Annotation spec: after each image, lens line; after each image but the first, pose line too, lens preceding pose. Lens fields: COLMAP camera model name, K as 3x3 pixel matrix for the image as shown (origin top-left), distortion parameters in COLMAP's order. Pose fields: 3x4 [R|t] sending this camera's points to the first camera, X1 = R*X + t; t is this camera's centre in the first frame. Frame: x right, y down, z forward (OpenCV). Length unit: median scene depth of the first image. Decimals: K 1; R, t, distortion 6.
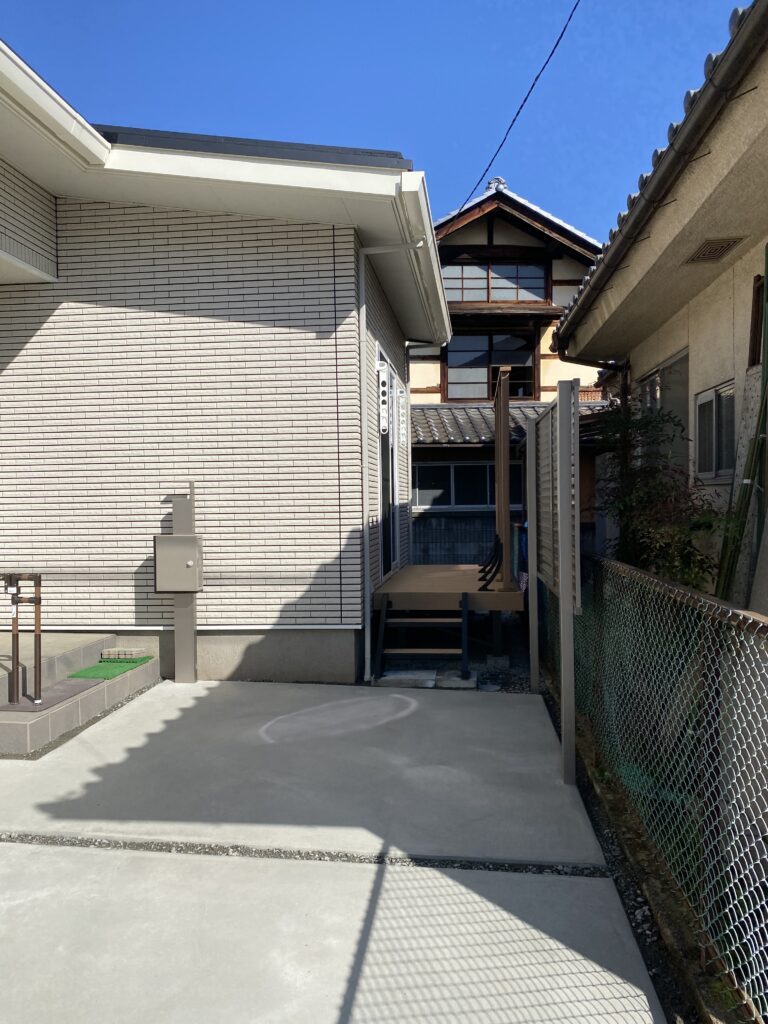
lens RADIAL K [[781.2, 0, 389.7], [0, 781.2, 516.6], [0, 0, 1]] dist [0.003950, -0.015311]
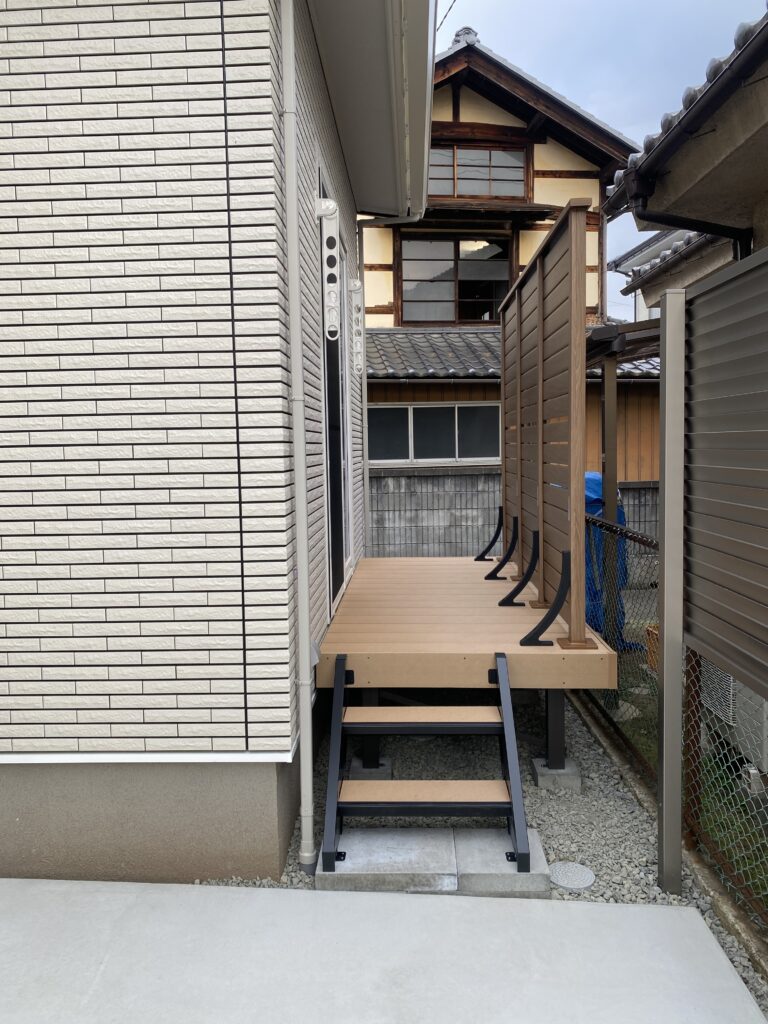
lens RADIAL K [[781.2, 0, 384.8], [0, 781.2, 502.6], [0, 0, 1]] dist [0.003950, -0.015311]
pose [[0.996853, -0.009936, 0.078641, -0.016770], [0.005895, 0.998658, 0.051463, -0.027467], [-0.079047, -0.050837, 0.995574, 0.546054]]
